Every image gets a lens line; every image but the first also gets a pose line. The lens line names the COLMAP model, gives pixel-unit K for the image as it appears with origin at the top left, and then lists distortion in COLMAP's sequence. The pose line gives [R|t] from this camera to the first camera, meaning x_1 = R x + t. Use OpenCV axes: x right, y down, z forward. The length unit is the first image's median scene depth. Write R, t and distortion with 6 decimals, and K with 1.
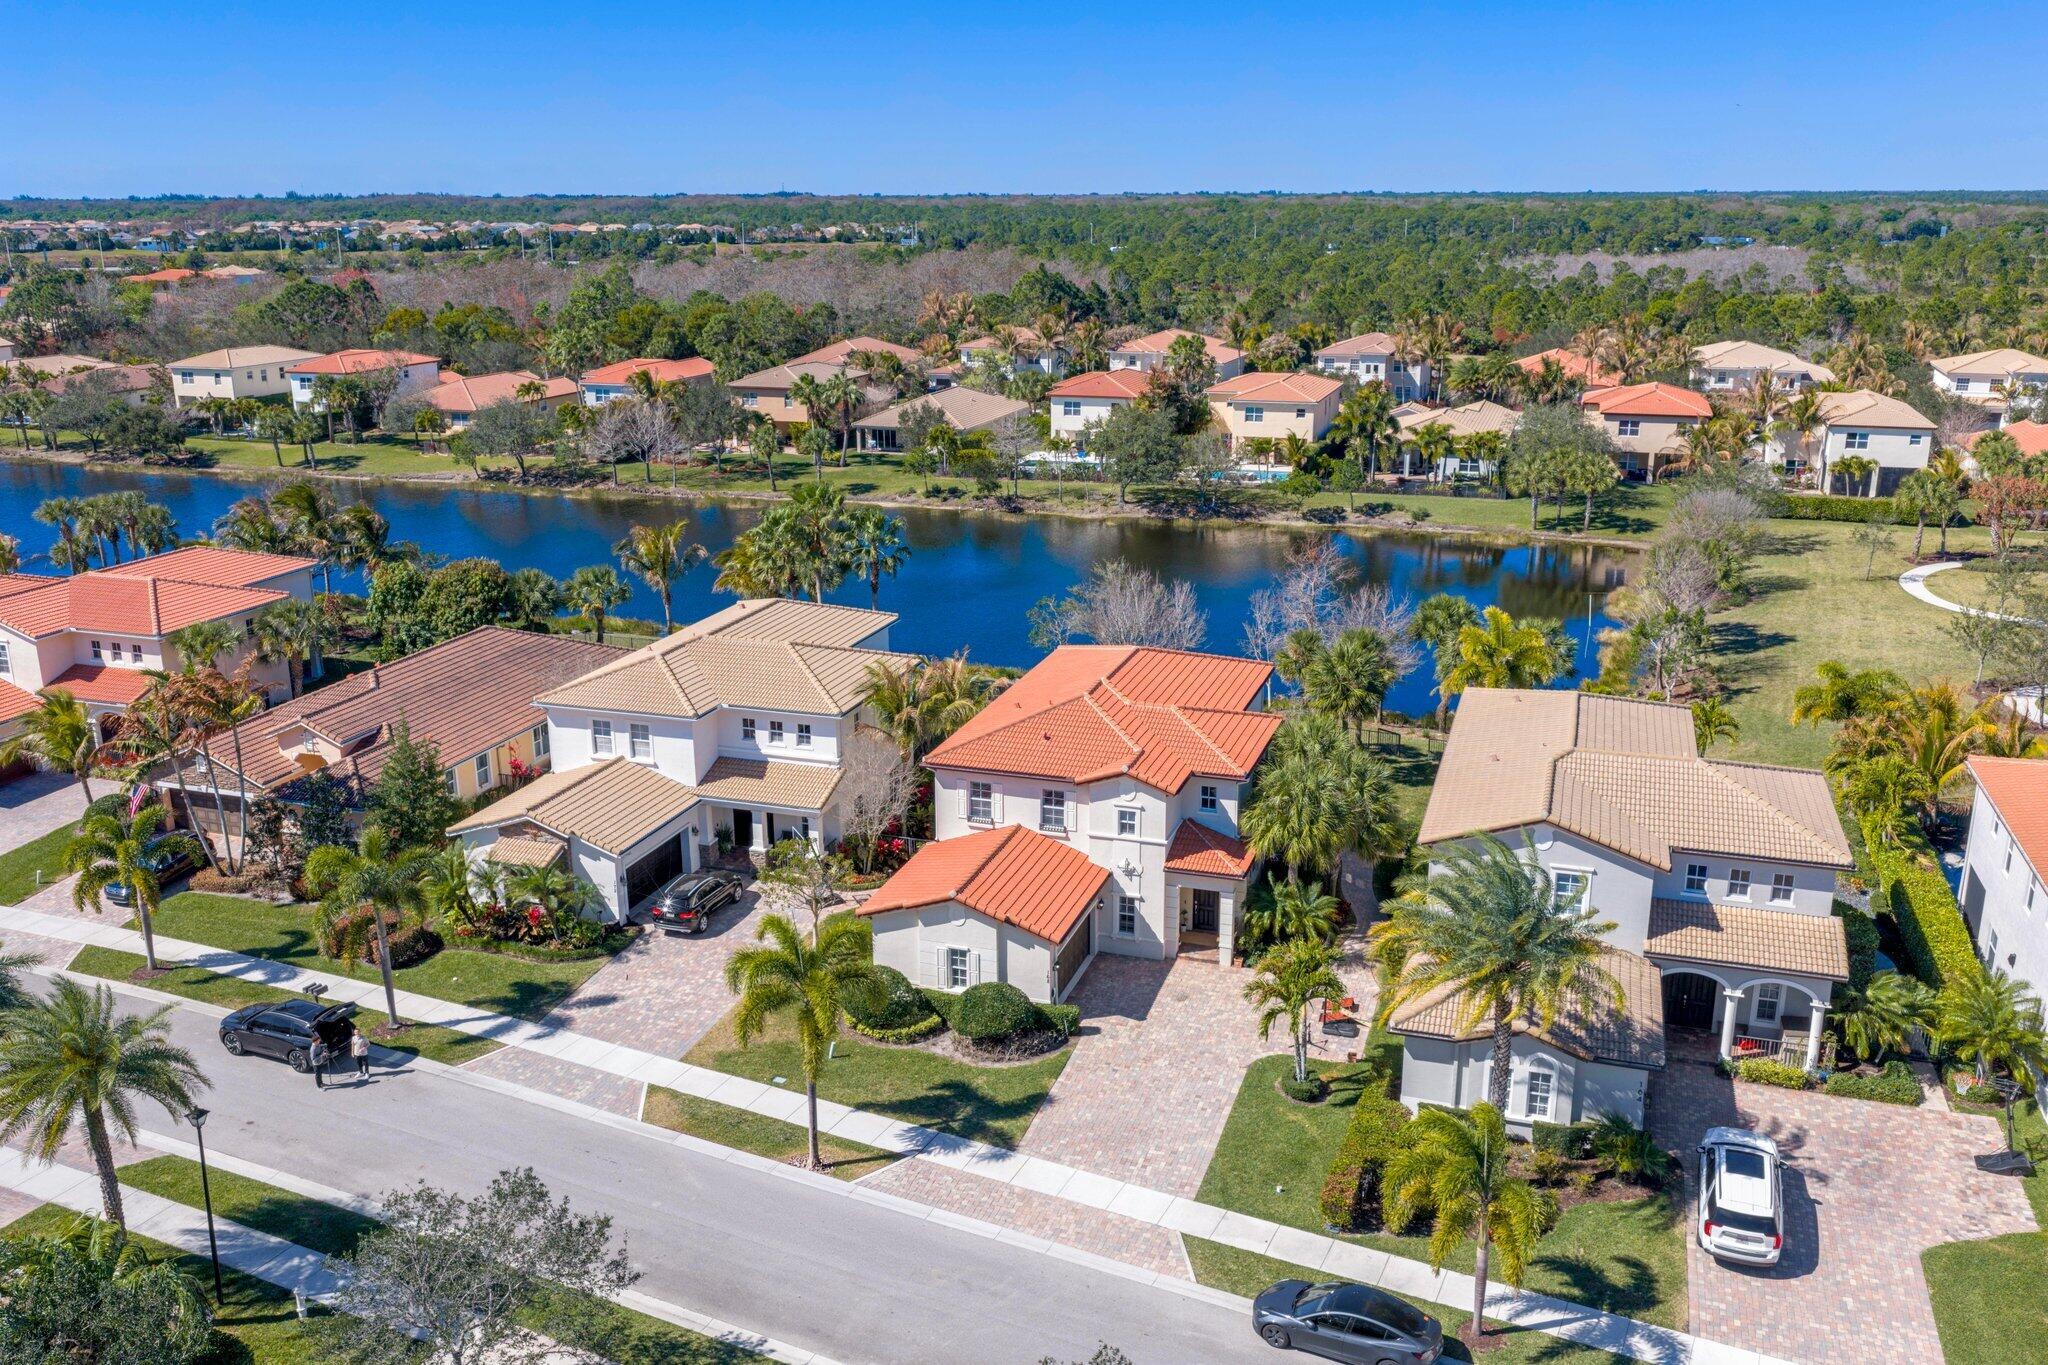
lens RADIAL K [[1683.4, 0, 1019.8], [0, 1683.4, 678.3], [0, 0, 1]] dist [0.024355, -0.048662]
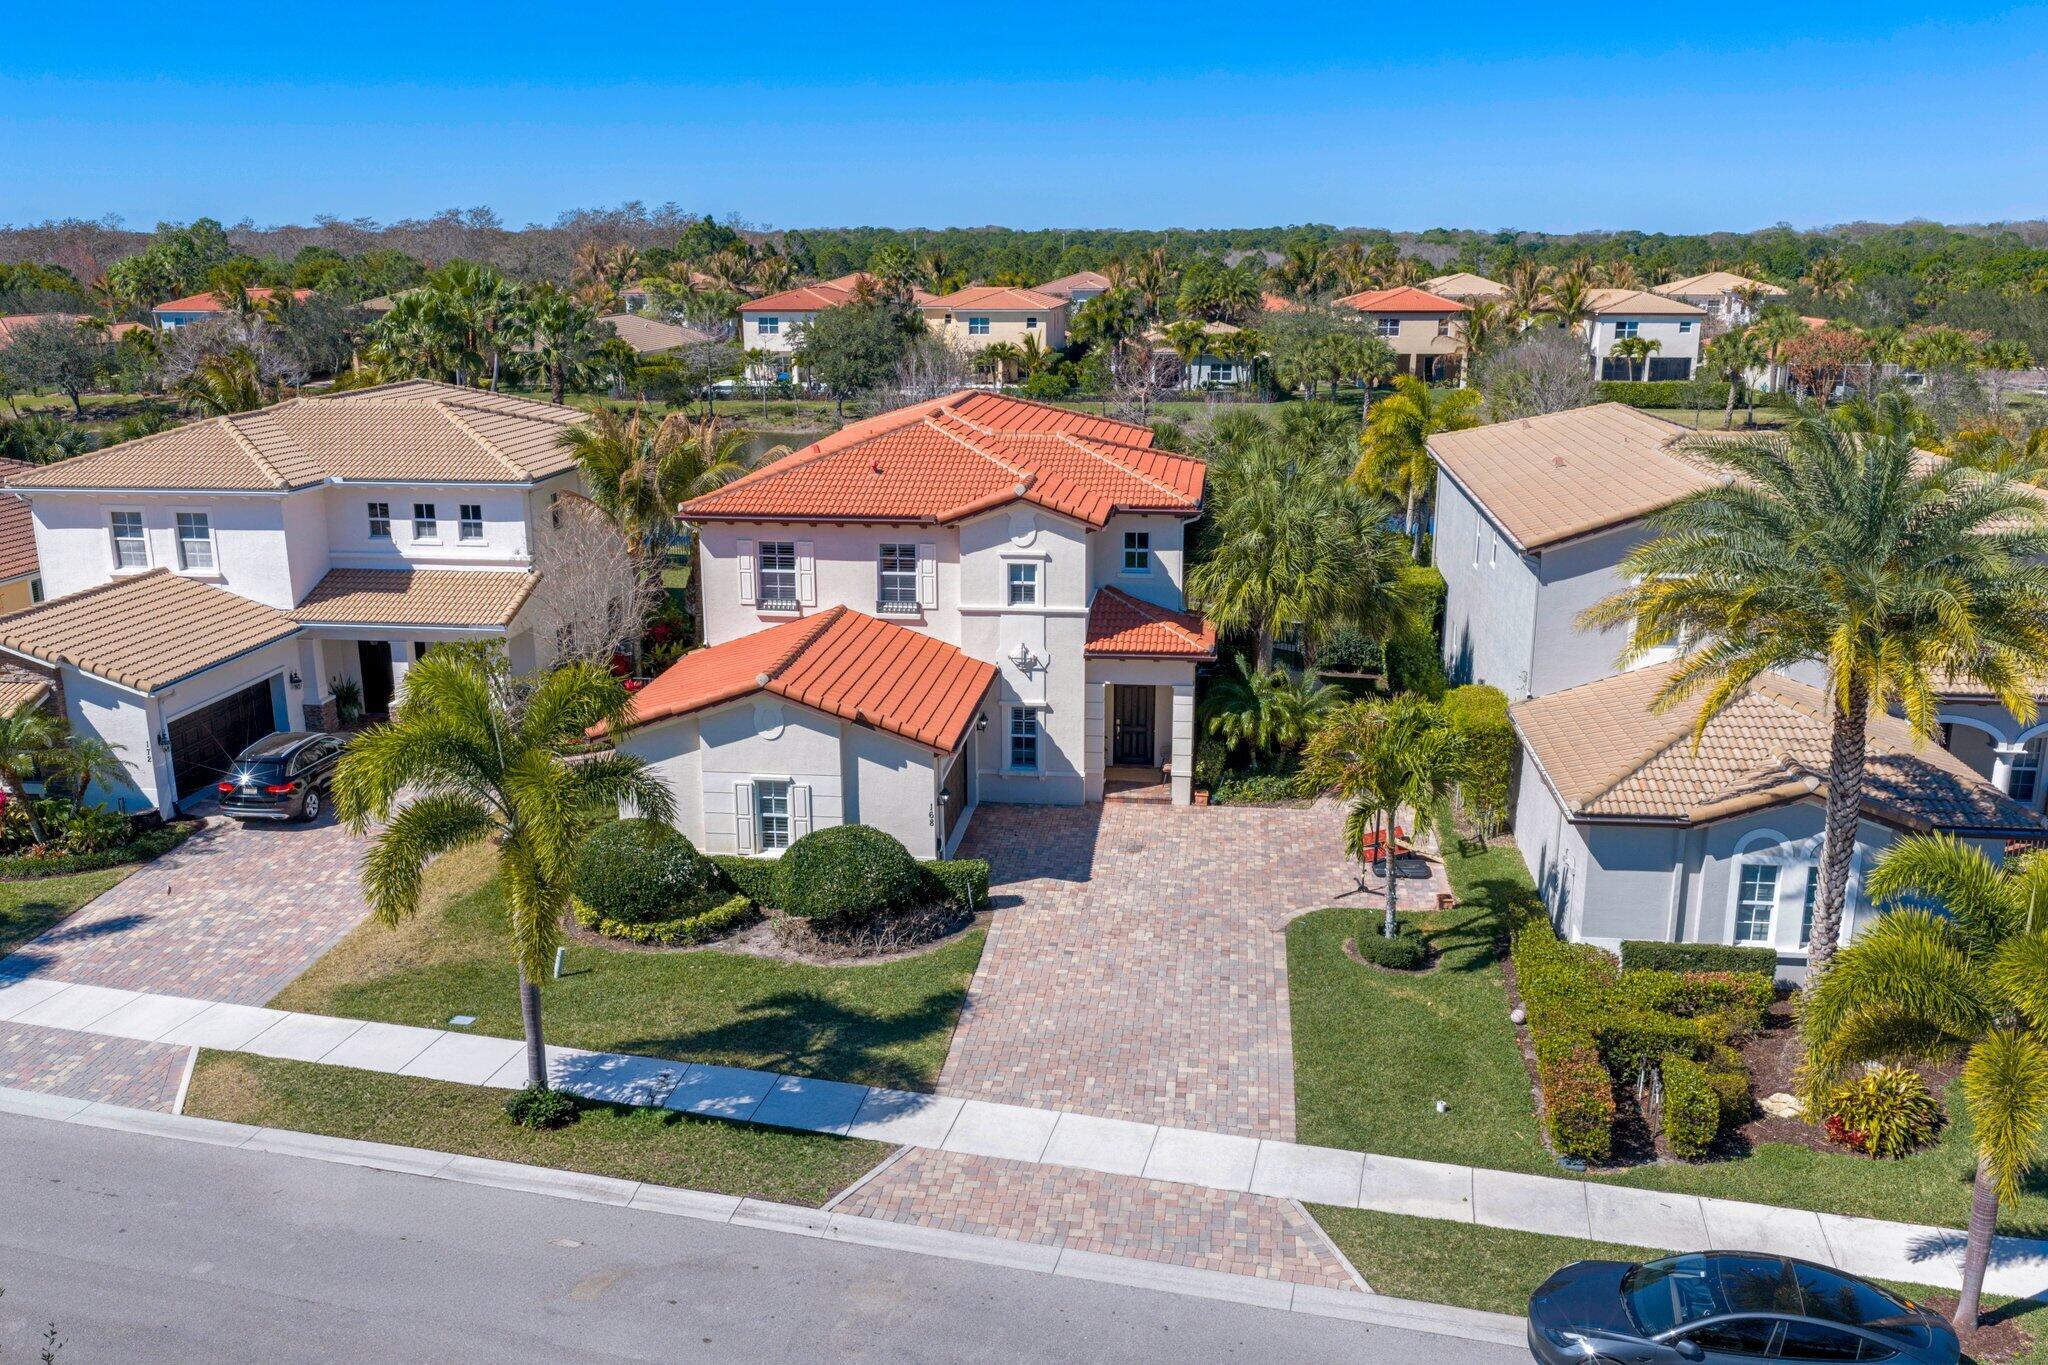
lens RADIAL K [[1683.4, 0, 1021.9], [0, 1683.4, 689.3], [0, 0, 1]] dist [0.024355, -0.048662]
pose [[0.979204, -0.049006, 0.196871, -0.060591], [0.053023, 0.998478, -0.015181, 0.132697], [-0.195827, 0.025304, 0.980312, 0.383881]]
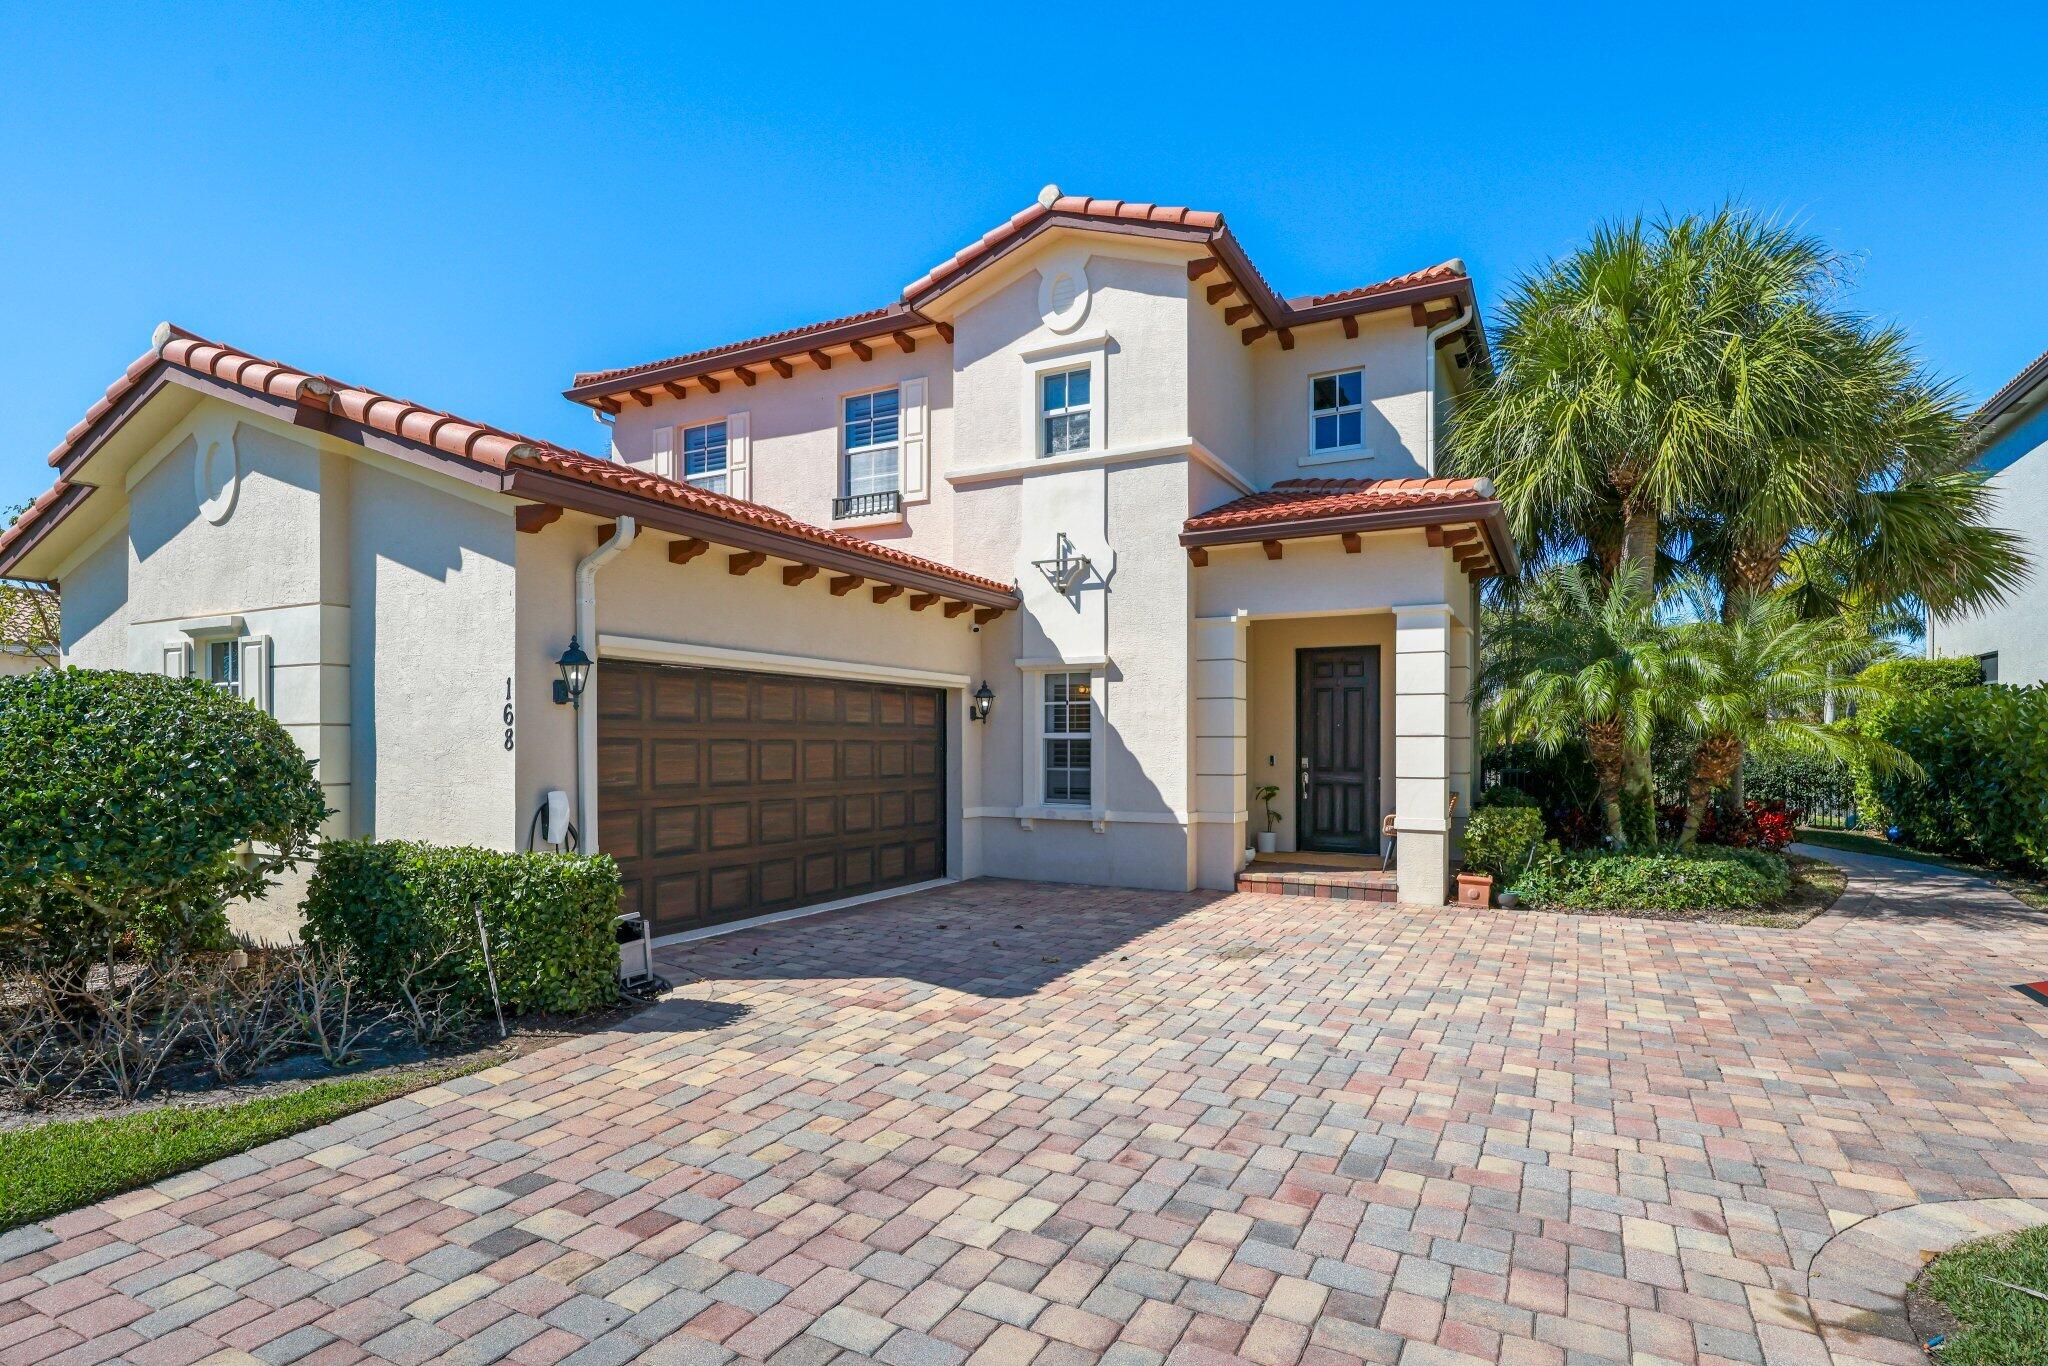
lens RADIAL K [[1046.0, 0, 1025.8], [0, 1046.0, 744.2], [0, 0, 1]] dist [0.001938, 0.001826]
pose [[0.986869, 0.006913, -0.161373, 0.086816], [-0.051096, 0.961138, -0.271300, 0.193379], [0.153227, 0.275983, 0.948870, 0.825789]]
